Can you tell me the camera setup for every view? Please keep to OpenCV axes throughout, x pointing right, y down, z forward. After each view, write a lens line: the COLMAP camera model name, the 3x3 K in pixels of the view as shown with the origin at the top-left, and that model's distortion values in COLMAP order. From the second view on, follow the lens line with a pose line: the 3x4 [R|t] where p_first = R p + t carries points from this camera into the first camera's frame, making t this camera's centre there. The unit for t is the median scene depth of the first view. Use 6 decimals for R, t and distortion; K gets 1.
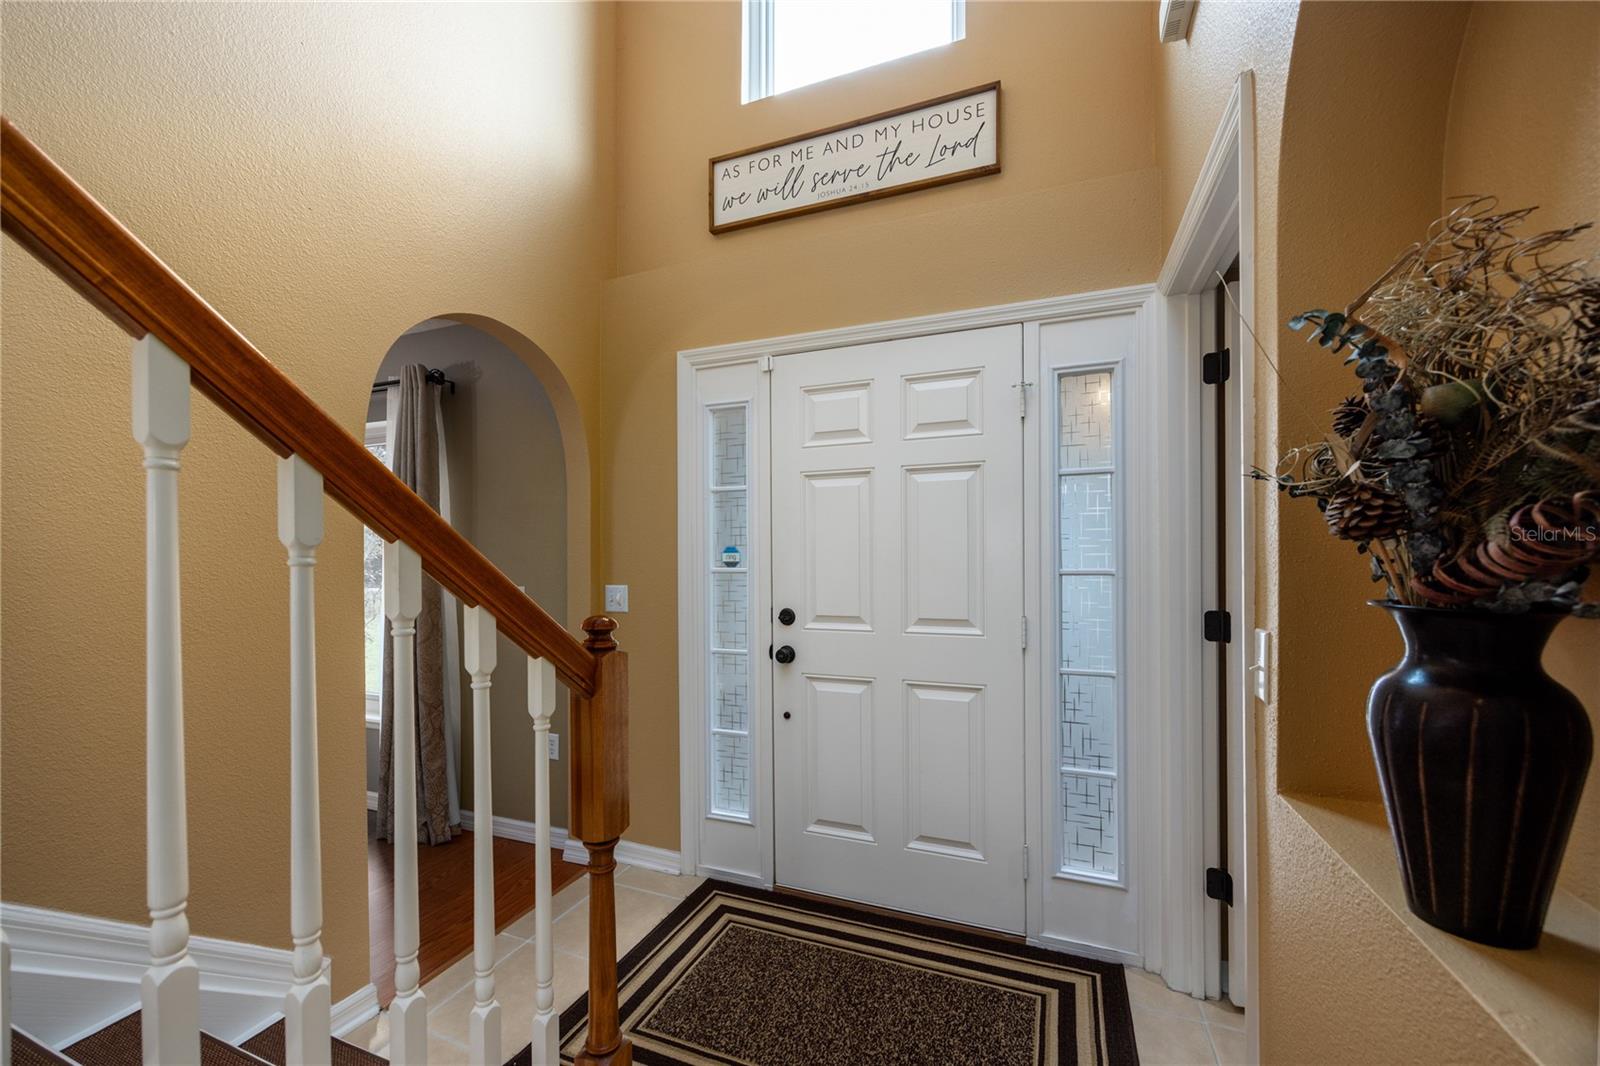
lens RADIAL K [[640.0, 0, 799.6], [0, 640.0, 557.8], [0, 0, 1]] dist [-0.000299, 0.000928]
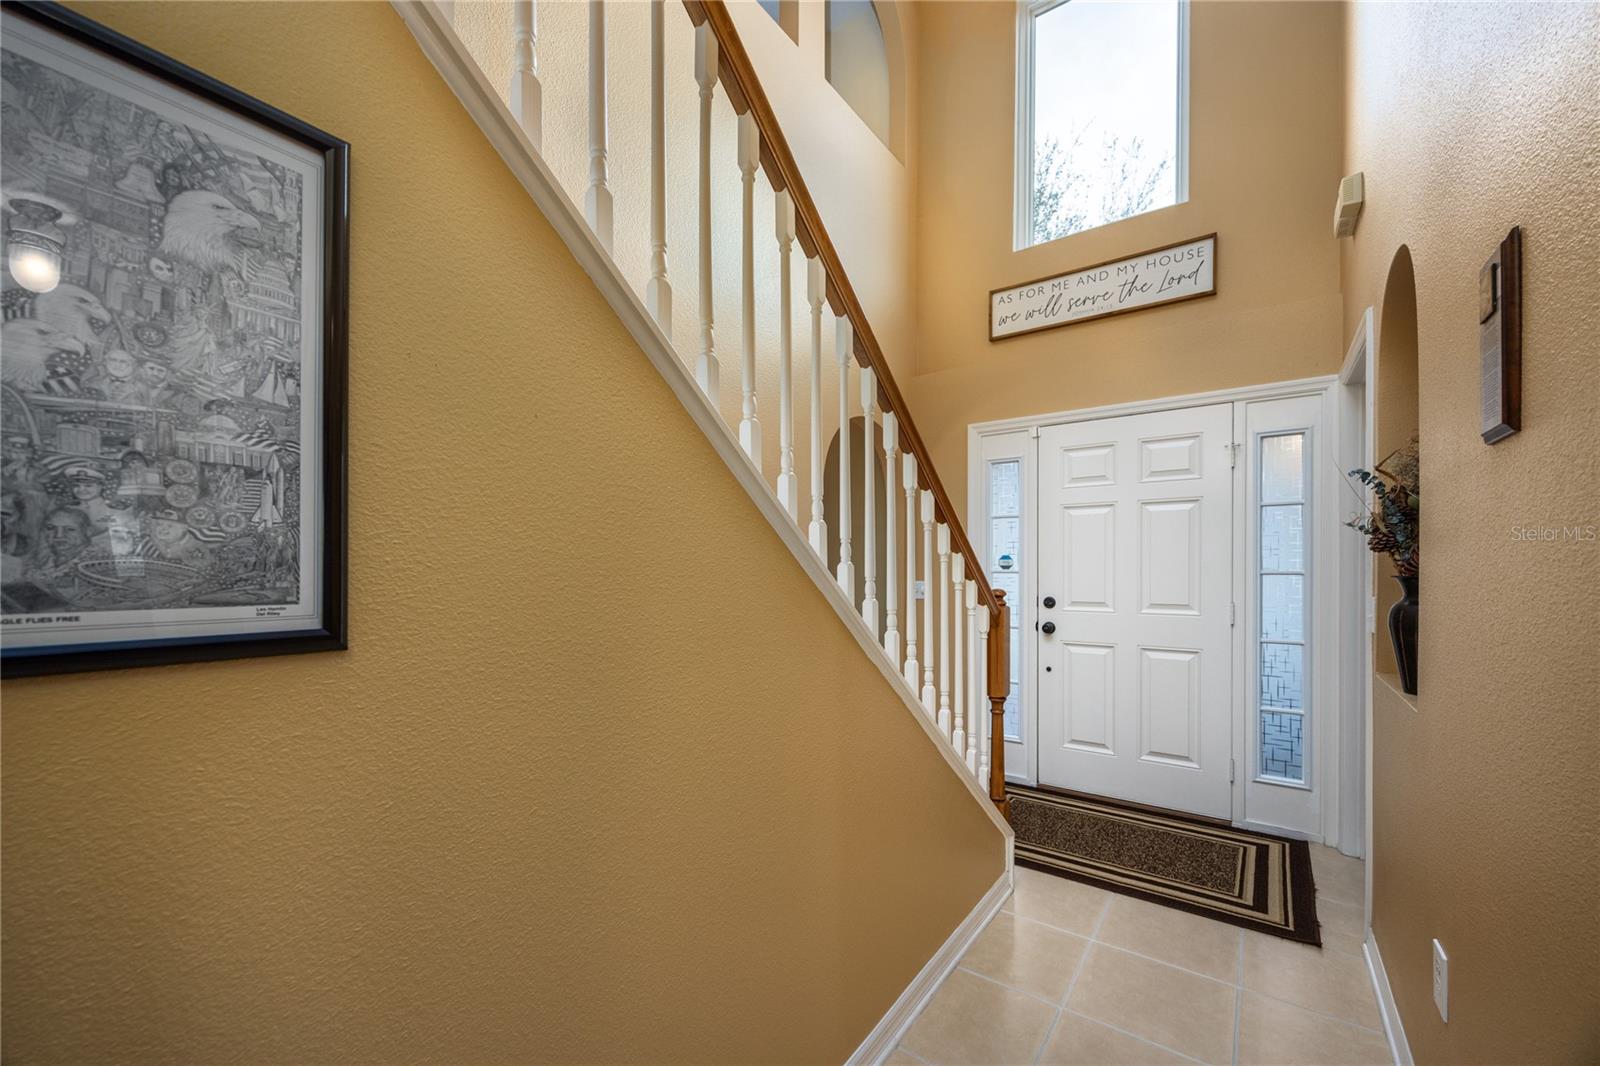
lens RADIAL K [[640.0, 0, 792.6], [0, 640.0, 571.0], [0, 0, 1]] dist [-0.000299, 0.000928]
pose [[0.967063, 0.005546, -0.254477, -0.224354], [-0.003816, 0.999966, 0.007288, 0.010957], [0.254509, -0.006077, 0.967051, -0.603234]]
